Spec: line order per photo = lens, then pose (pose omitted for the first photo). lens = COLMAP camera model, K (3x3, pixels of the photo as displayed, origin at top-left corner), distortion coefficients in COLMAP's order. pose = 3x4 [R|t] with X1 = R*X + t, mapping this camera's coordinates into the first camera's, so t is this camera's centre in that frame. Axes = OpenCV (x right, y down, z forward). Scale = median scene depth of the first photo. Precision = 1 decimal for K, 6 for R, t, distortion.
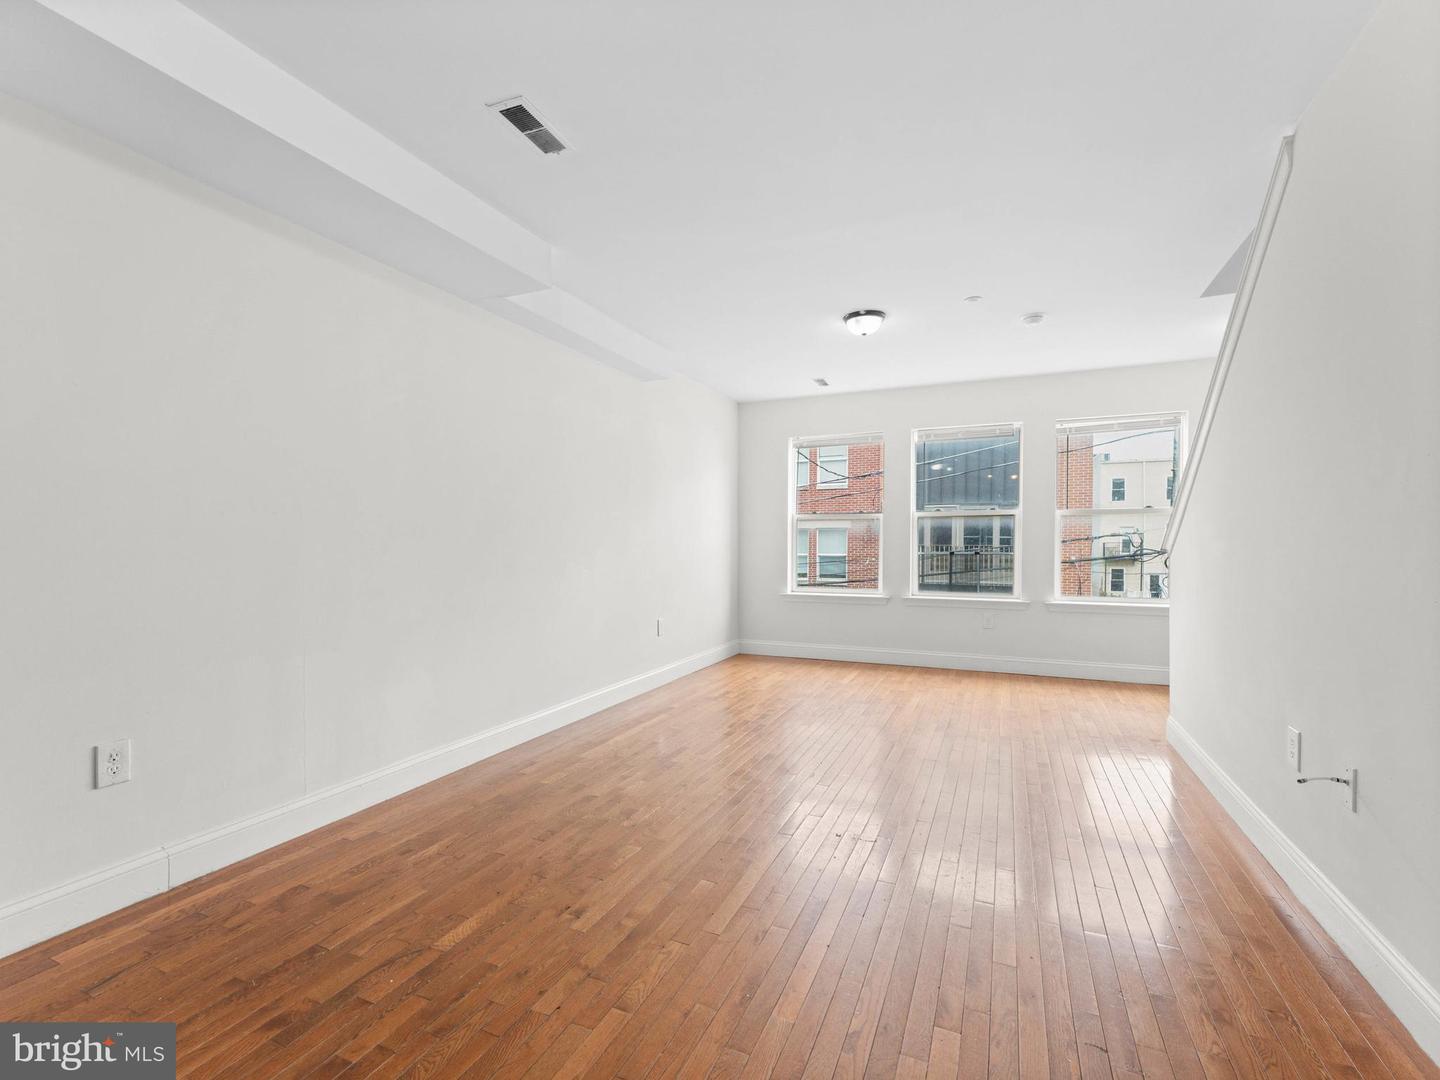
lens RADIAL K [[648.8, 0, 720.0], [0, 648.8, 540.0], [0, 0, 1]] dist [-0.000492, 0.000063]
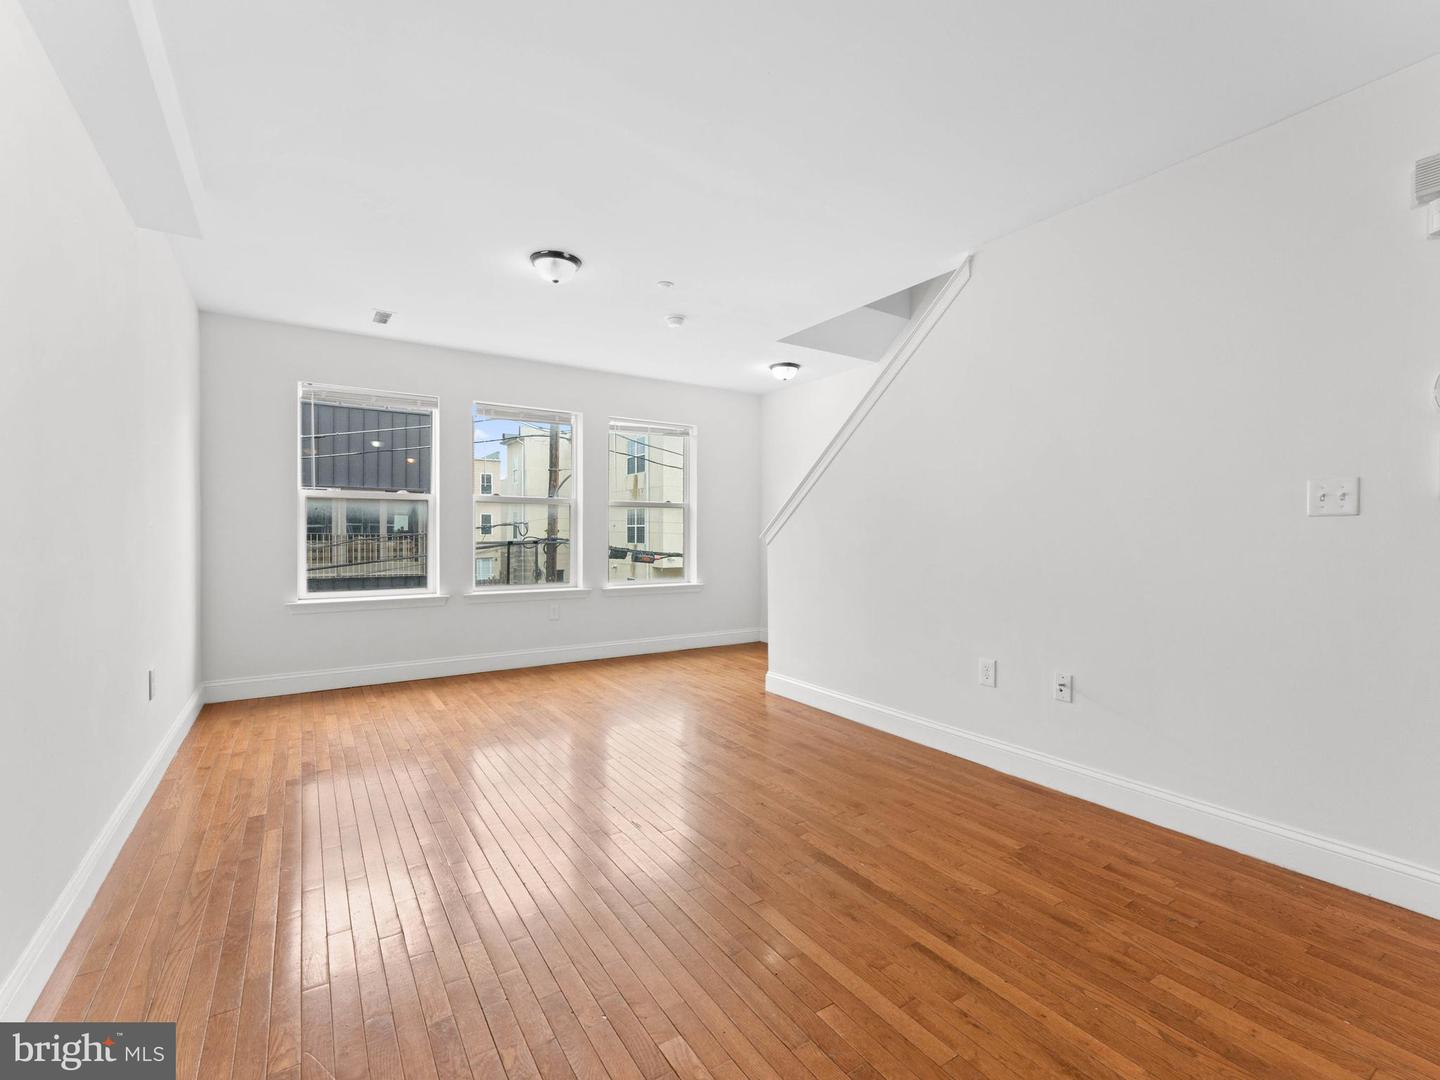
lens RADIAL K [[638.8, 0, 719.8], [0, 638.8, 530.6], [0, 0, 1]] dist [0.001845, 0.000231]
pose [[0.545403, 0.005350, 0.838157, -0.222111], [-0.008150, 0.999966, -0.001079, 0.001290], [-0.838134, -0.006242, 0.545428, 0.237460]]
